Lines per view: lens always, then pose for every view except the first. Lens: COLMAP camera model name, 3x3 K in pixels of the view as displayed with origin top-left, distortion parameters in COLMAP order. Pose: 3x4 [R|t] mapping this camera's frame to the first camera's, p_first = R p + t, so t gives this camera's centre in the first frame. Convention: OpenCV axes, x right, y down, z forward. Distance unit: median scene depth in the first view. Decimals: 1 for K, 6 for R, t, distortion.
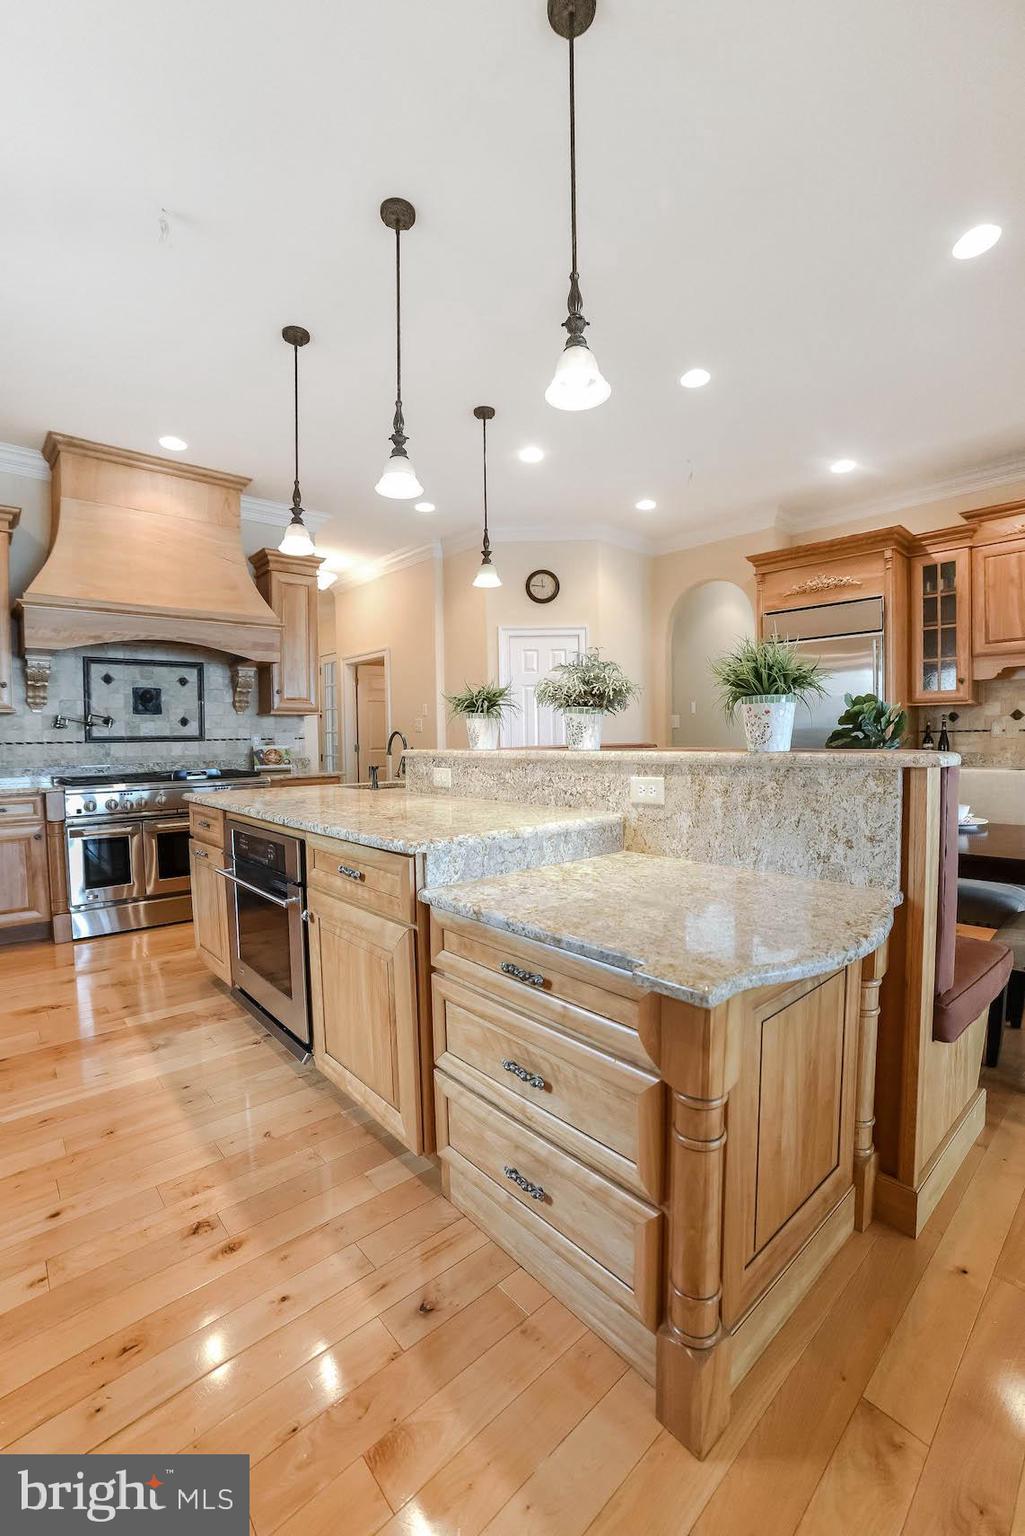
lens RADIAL K [[636.6, 0, 519.9], [0, 636.6, 765.5], [0, 0, 1]] dist [-0.094301, 0.036007]
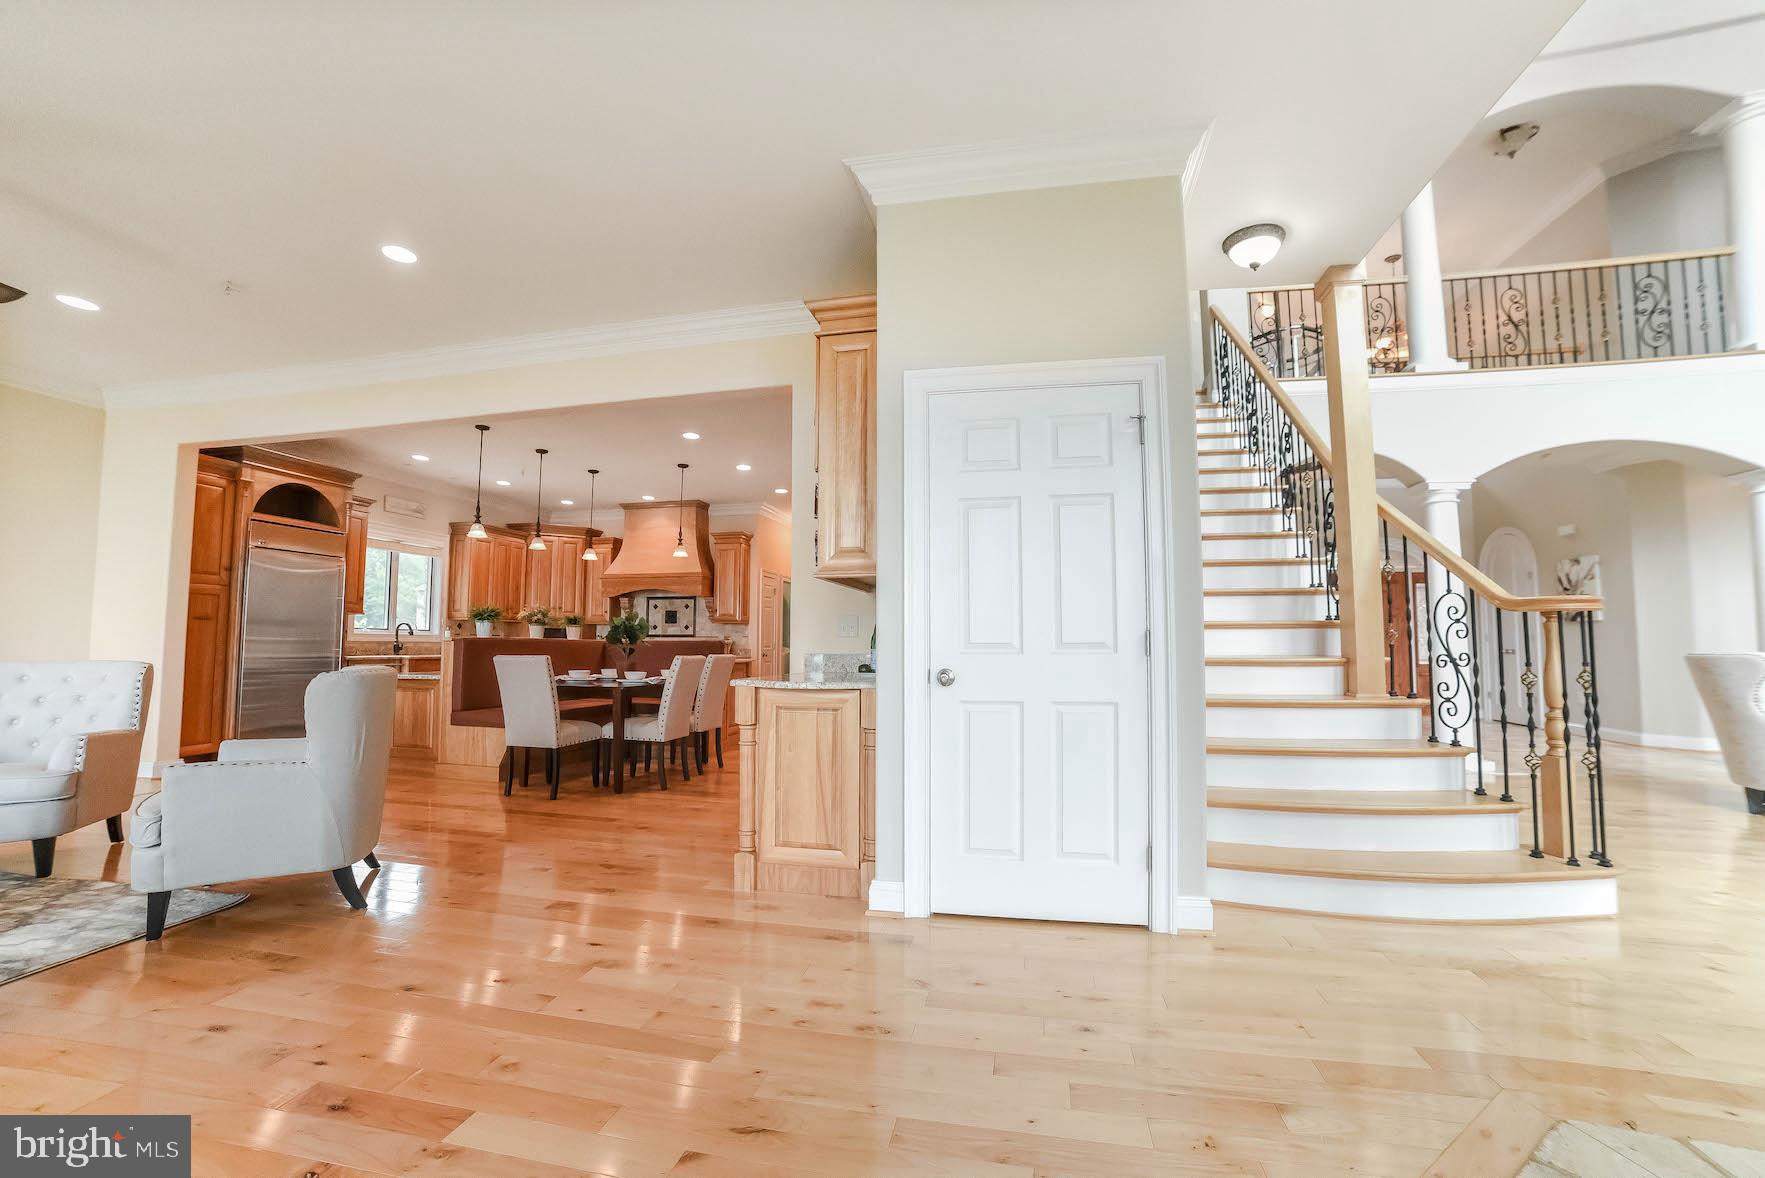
lens RADIAL K [[721.2, 0, 884.9], [0, 721.2, 598.4], [0, 0, 1]] dist [-0.088146, 0.032008]
pose [[0.592645, -0.039311, -0.804504, 1.817871], [-0.043828, 0.995755, -0.080943, -0.007602], [0.804271, 0.083230, 0.588406, 0.207183]]
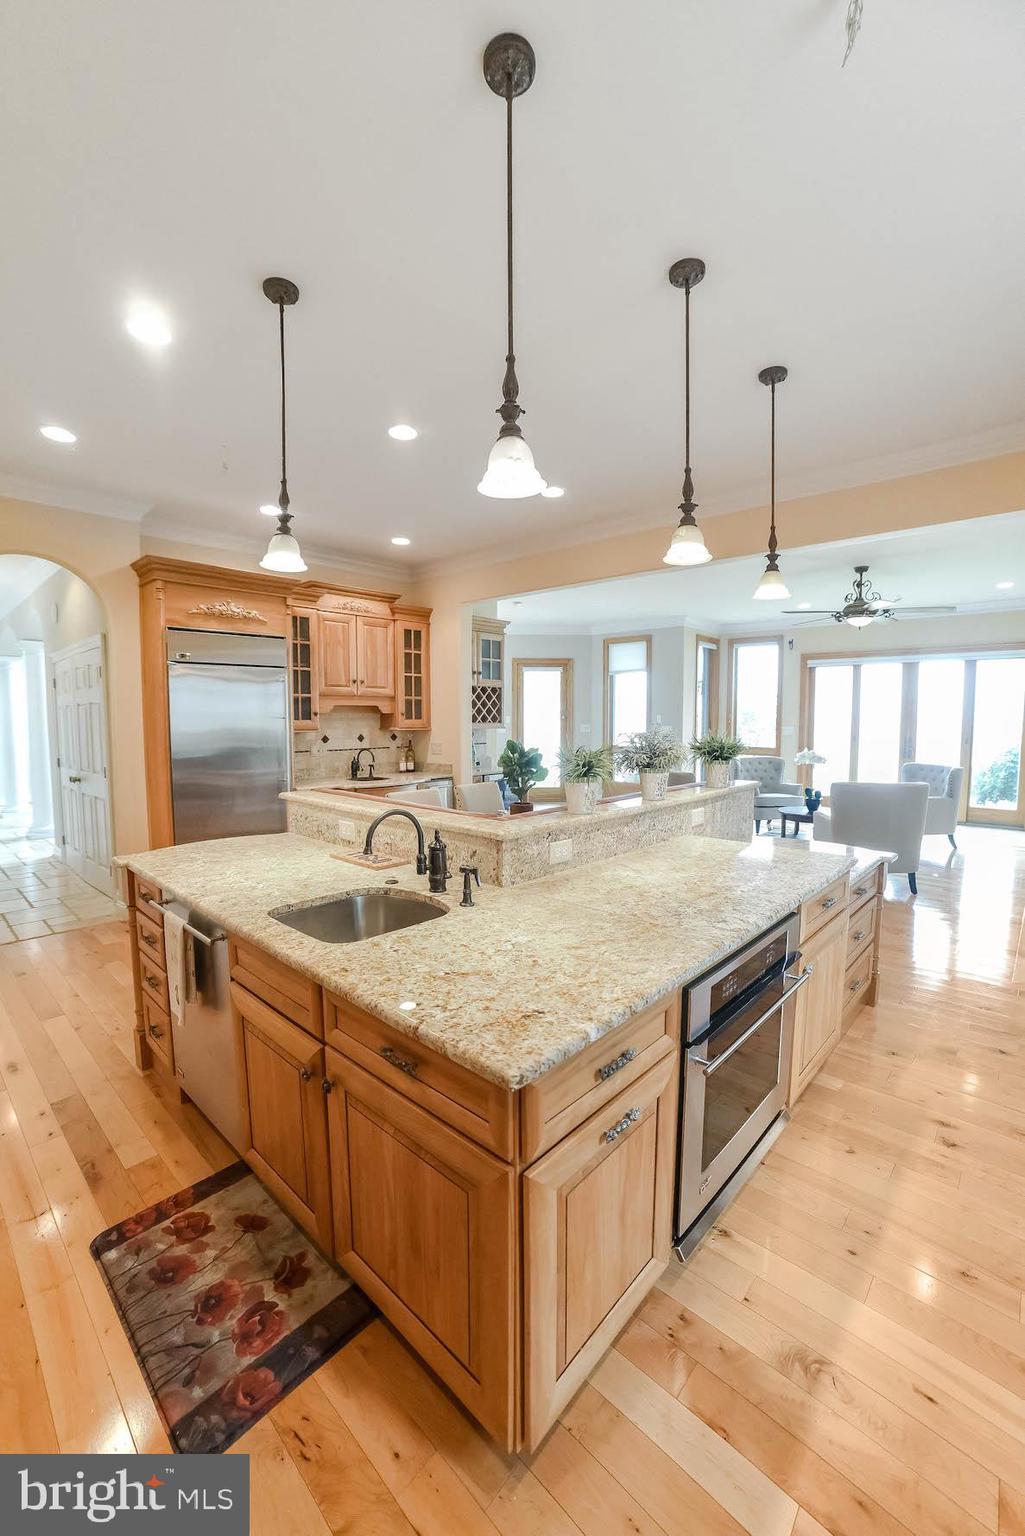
lens RADIAL K [[624.5, 0, 519.0], [0, 624.5, 764.7], [0, 0, 1]] dist [-0.090719, 0.033041]
pose [[-0.094195, -0.060092, 0.993739, -0.625232], [0.045280, 0.996885, 0.064574, -0.102617], [-0.994523, 0.051079, -0.091181, 0.737233]]
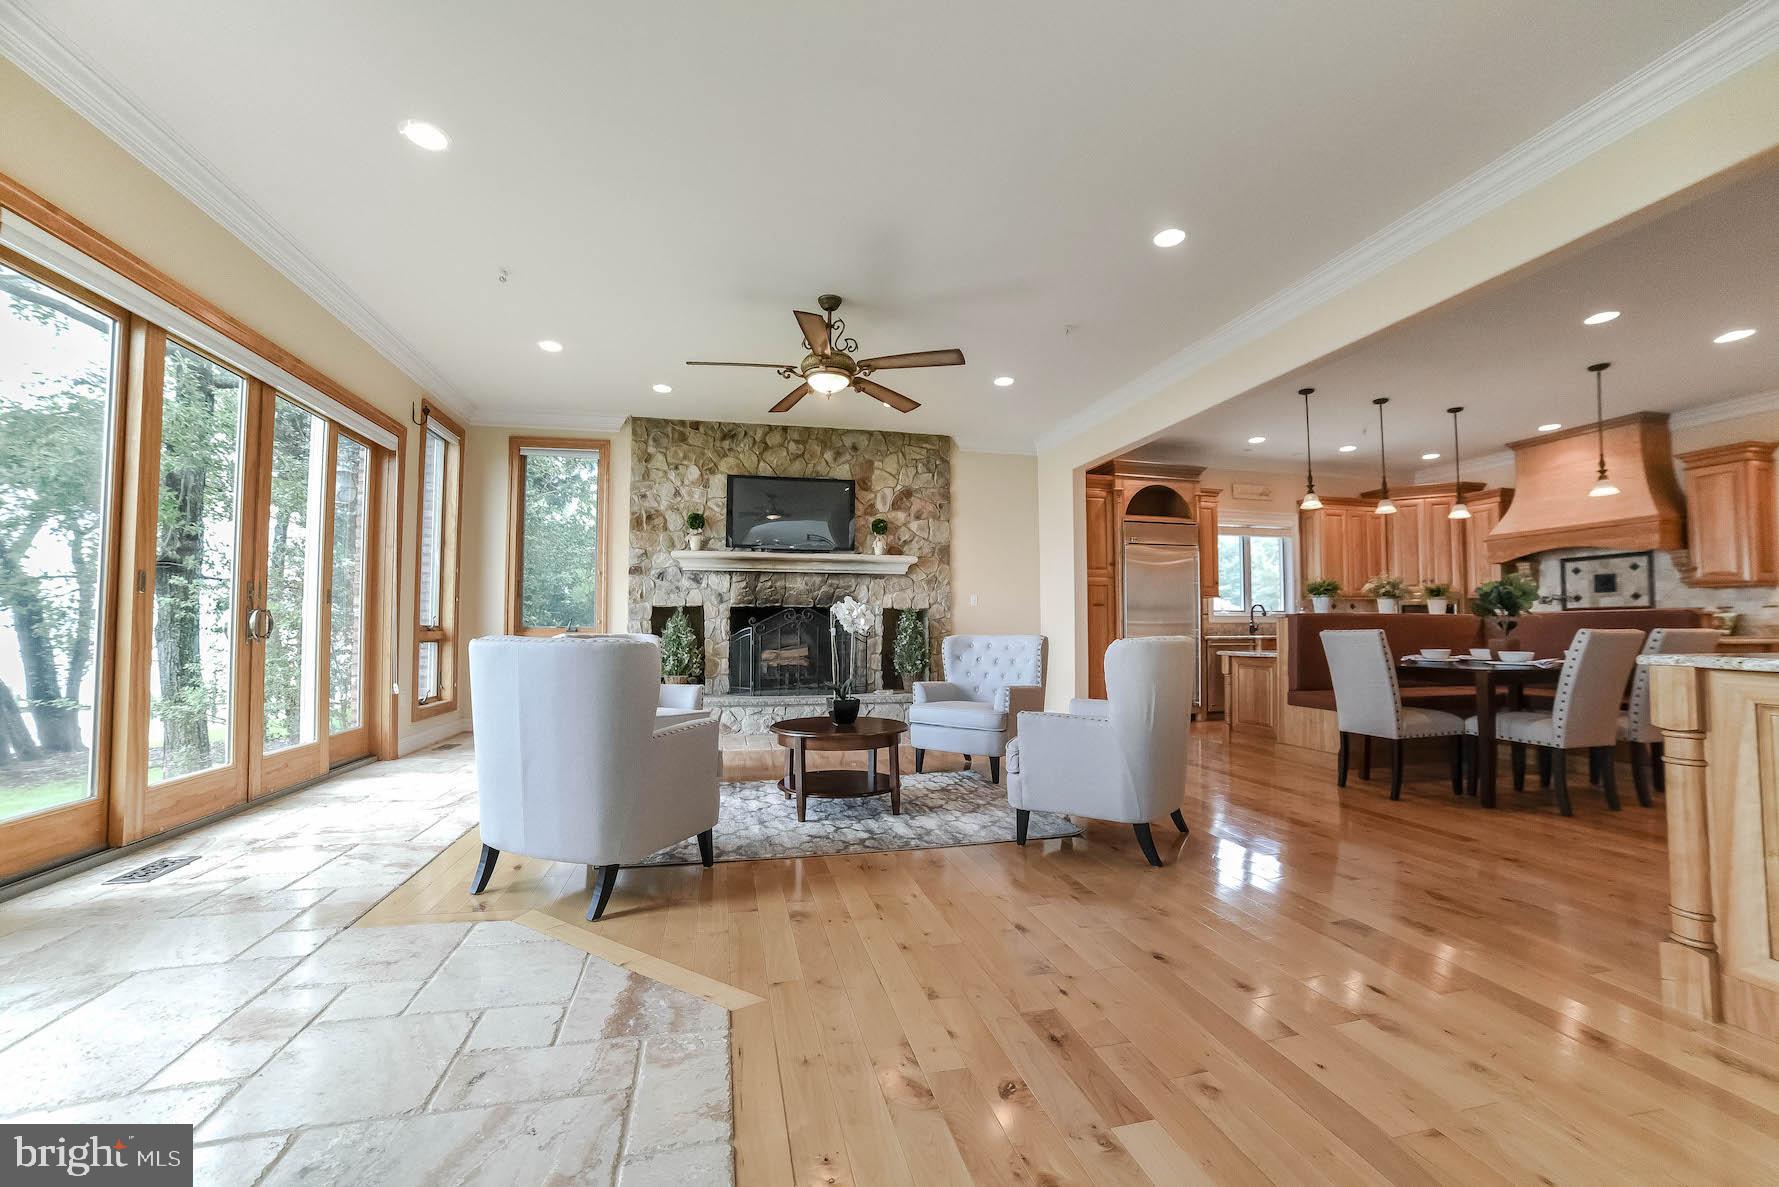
lens RADIAL K [[723.3, 0, 891.4], [0, 723.3, 602.0], [0, 0, 1]] dist [-0.090719, 0.033041]
pose [[-0.474394, -0.023909, -0.879988, 1.733404], [-0.031255, 0.999458, -0.010305, 0.009041], [0.879758, 0.022615, -0.474884, 0.311668]]
